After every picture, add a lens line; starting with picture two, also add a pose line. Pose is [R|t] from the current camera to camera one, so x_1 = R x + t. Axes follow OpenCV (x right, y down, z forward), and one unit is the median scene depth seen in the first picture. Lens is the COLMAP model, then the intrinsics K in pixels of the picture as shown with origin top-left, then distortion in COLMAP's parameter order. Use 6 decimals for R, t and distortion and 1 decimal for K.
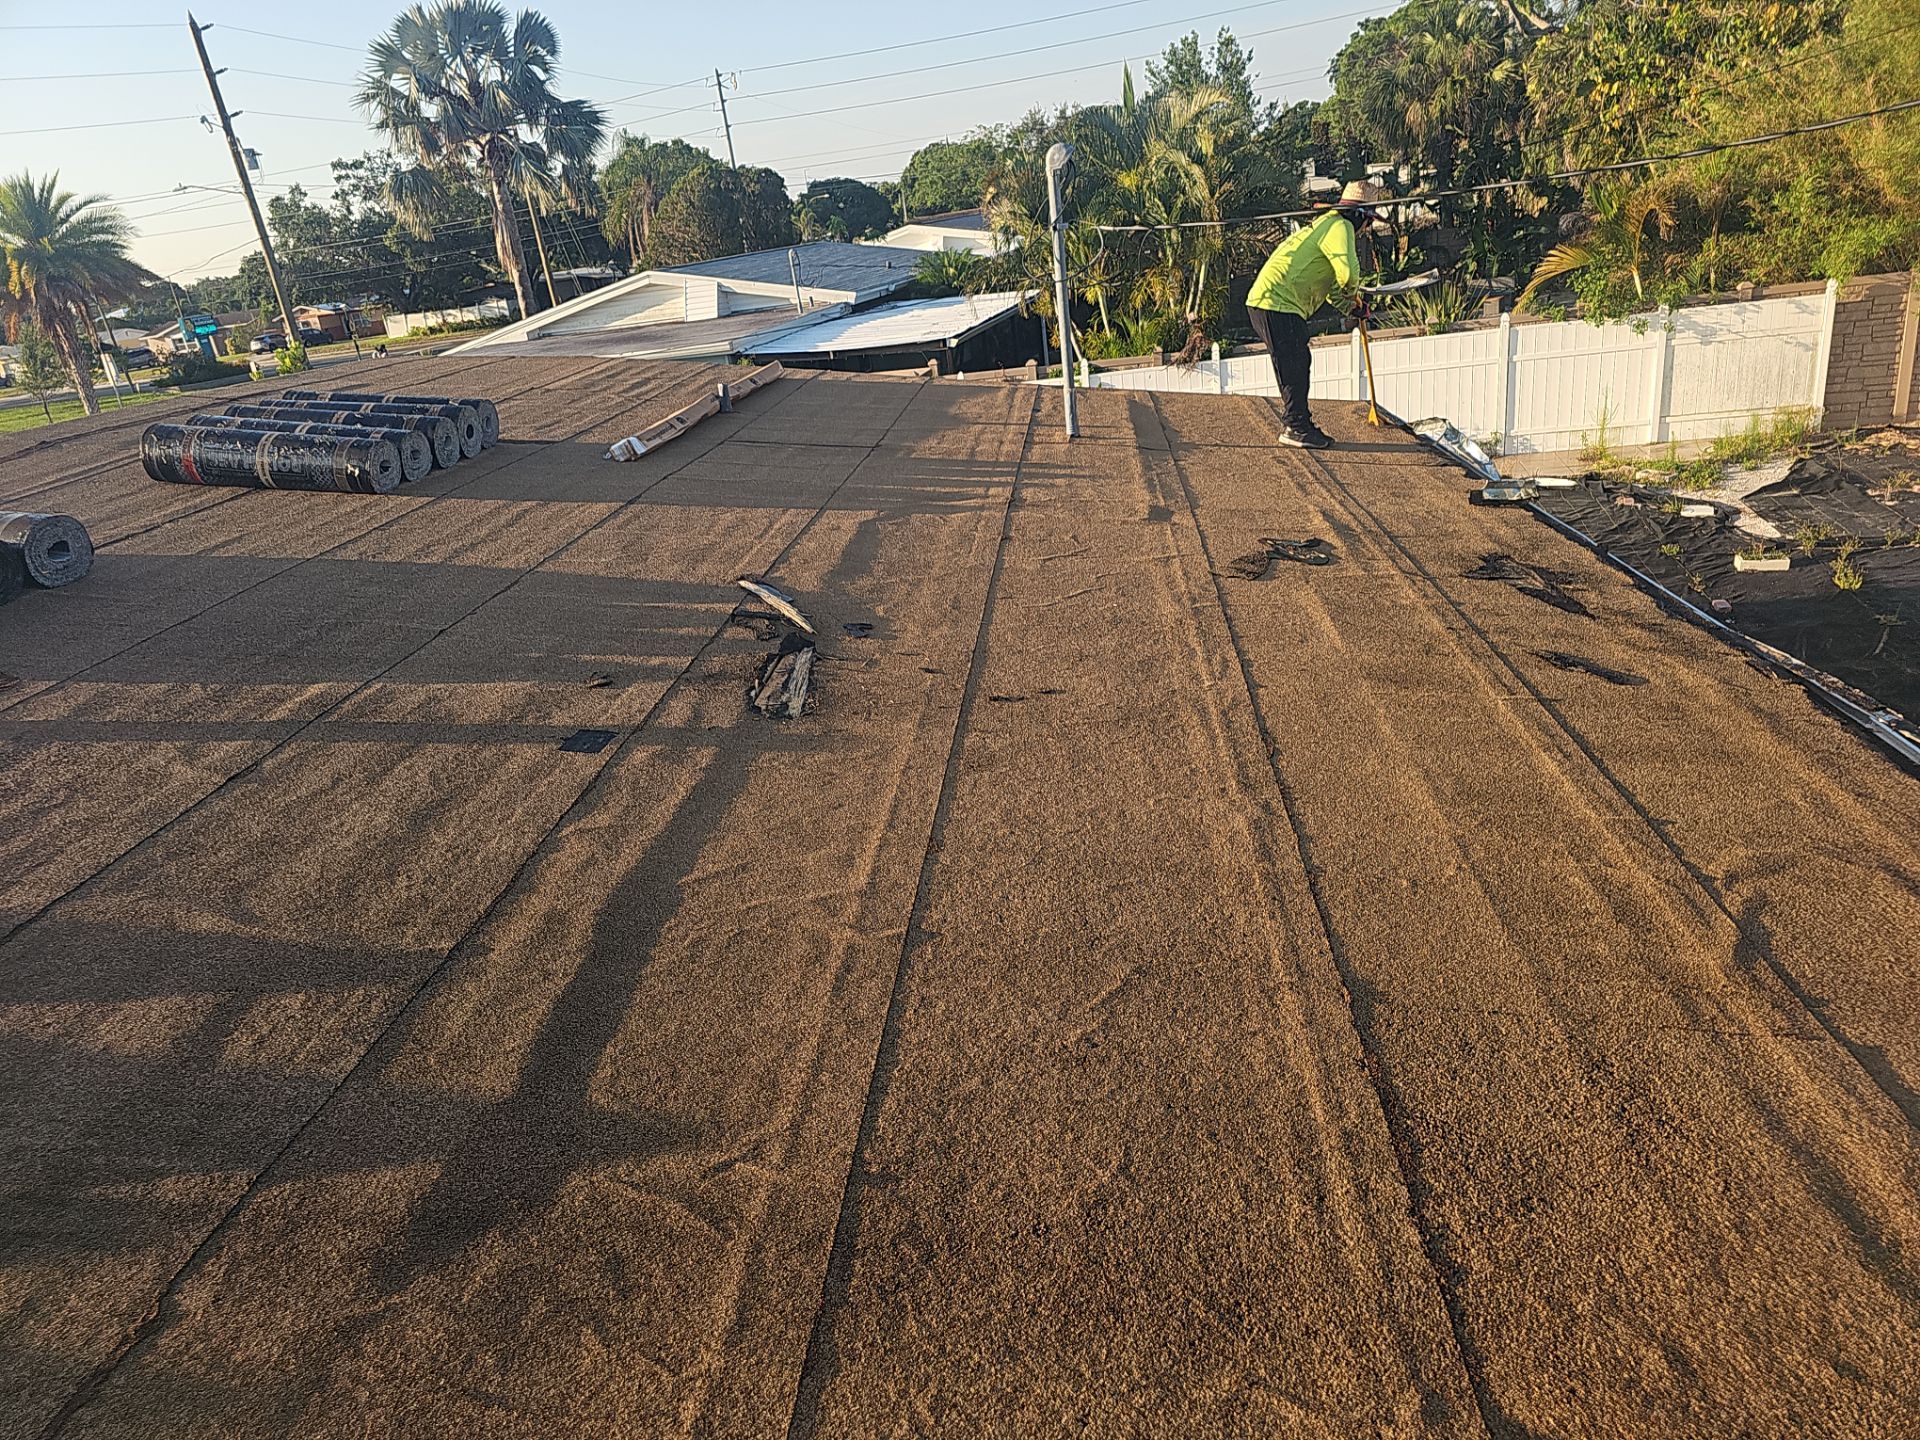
lens RADIAL K [[1310.4, 0, 960.2], [0, 1310.4, 761.8], [0, 0, 1]] dist [0.045294, -0.031471]
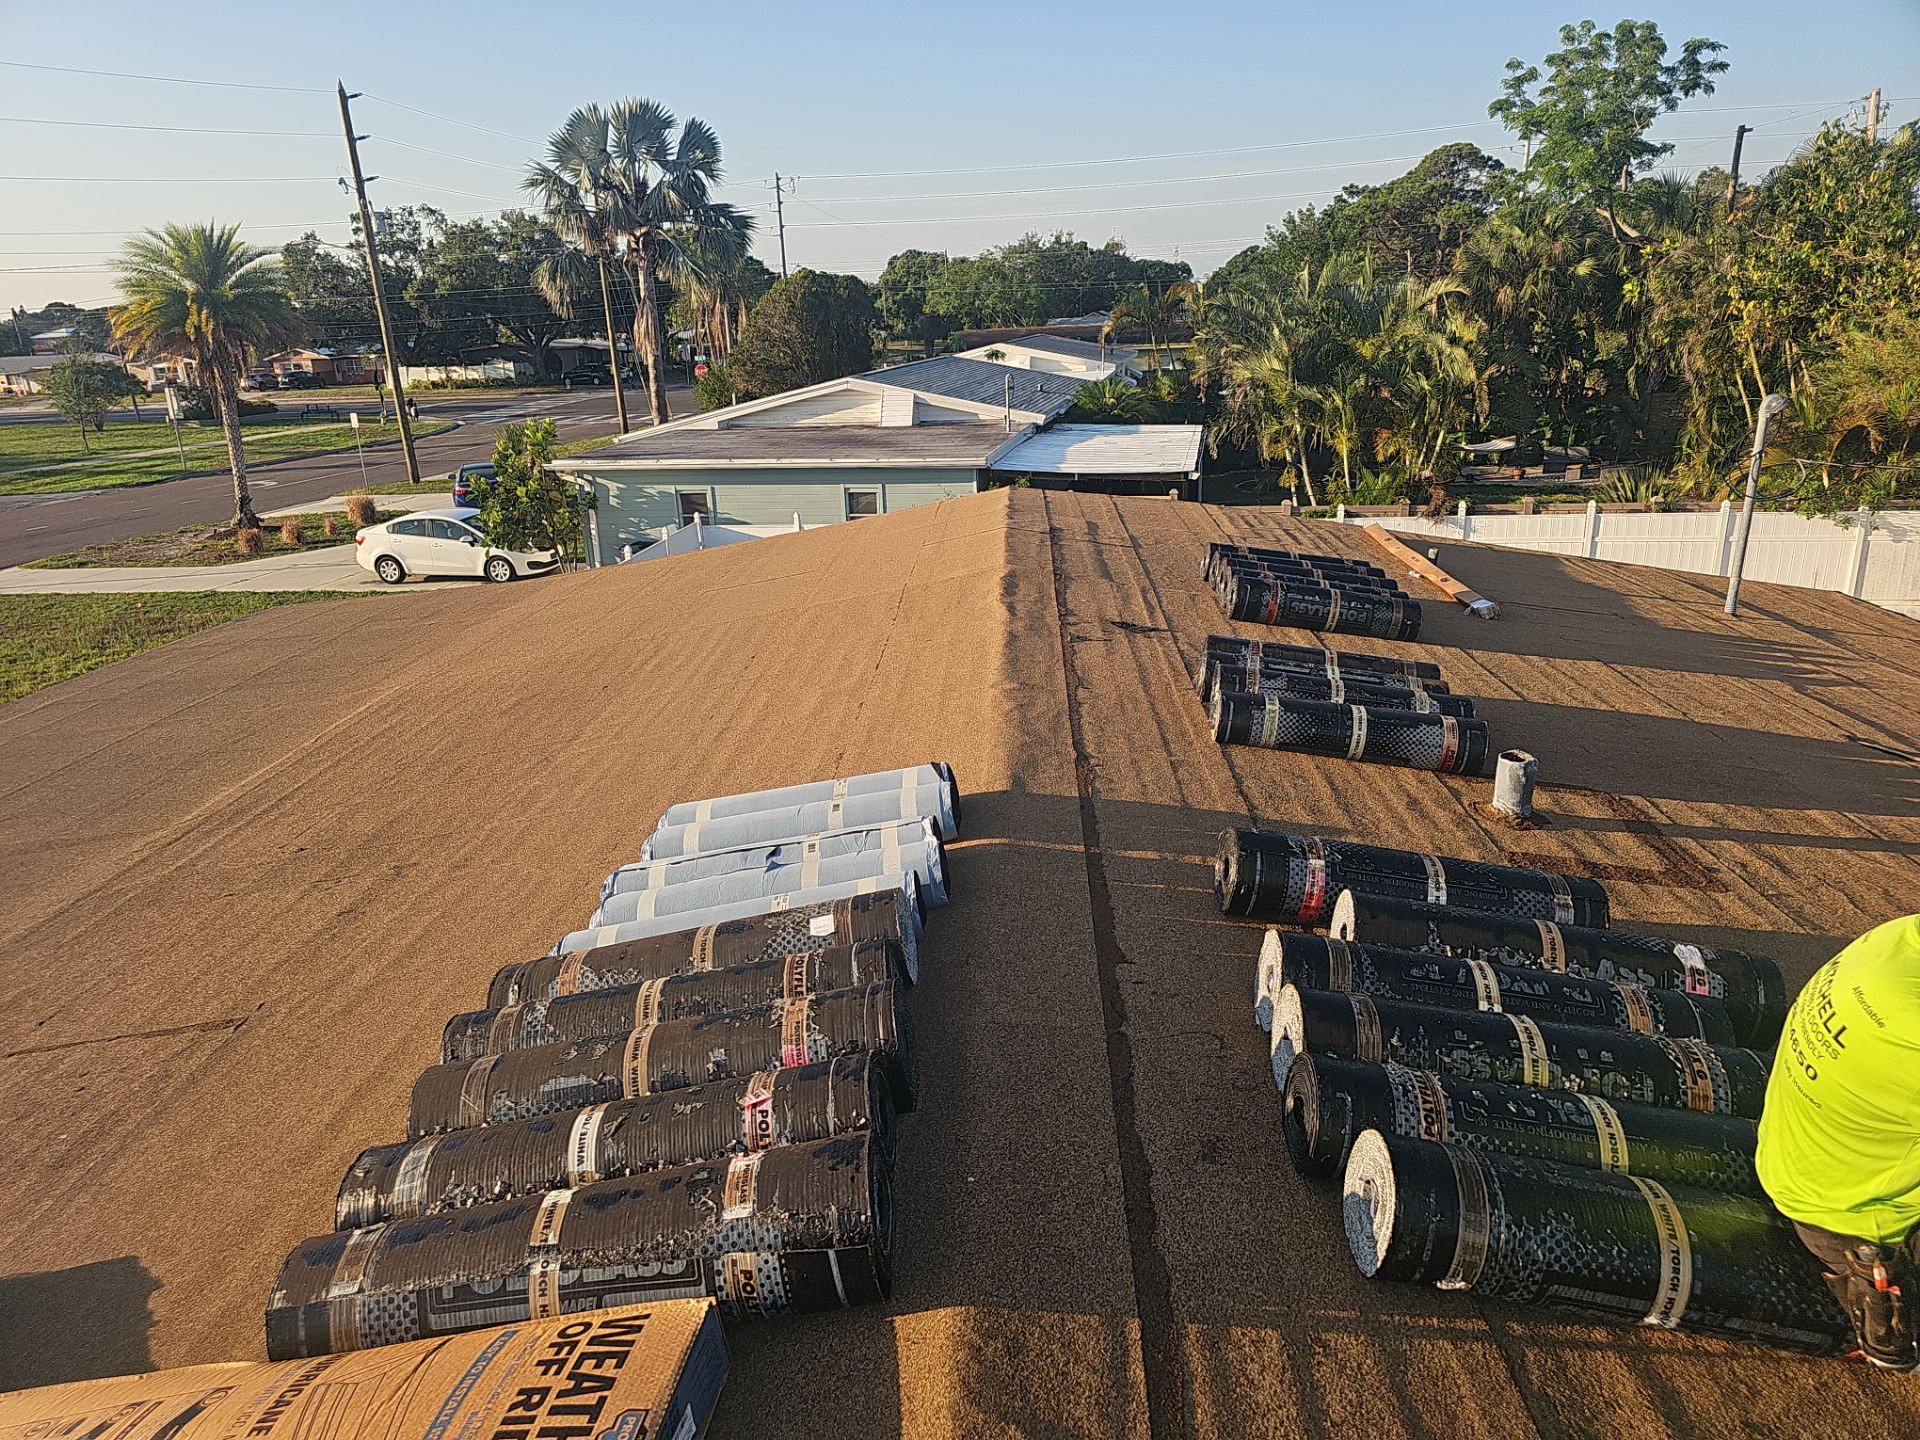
lens RADIAL K [[1315.0, 0, 967.0], [0, 1315.0, 748.8], [0, 0, 1]] dist [0.058676, -0.045441]
pose [[0.994566, 0.072117, 0.075081, -0.155088], [-0.066088, 0.994609, -0.079909, 0.005923], [-0.080439, 0.074513, 0.993971, -0.040070]]
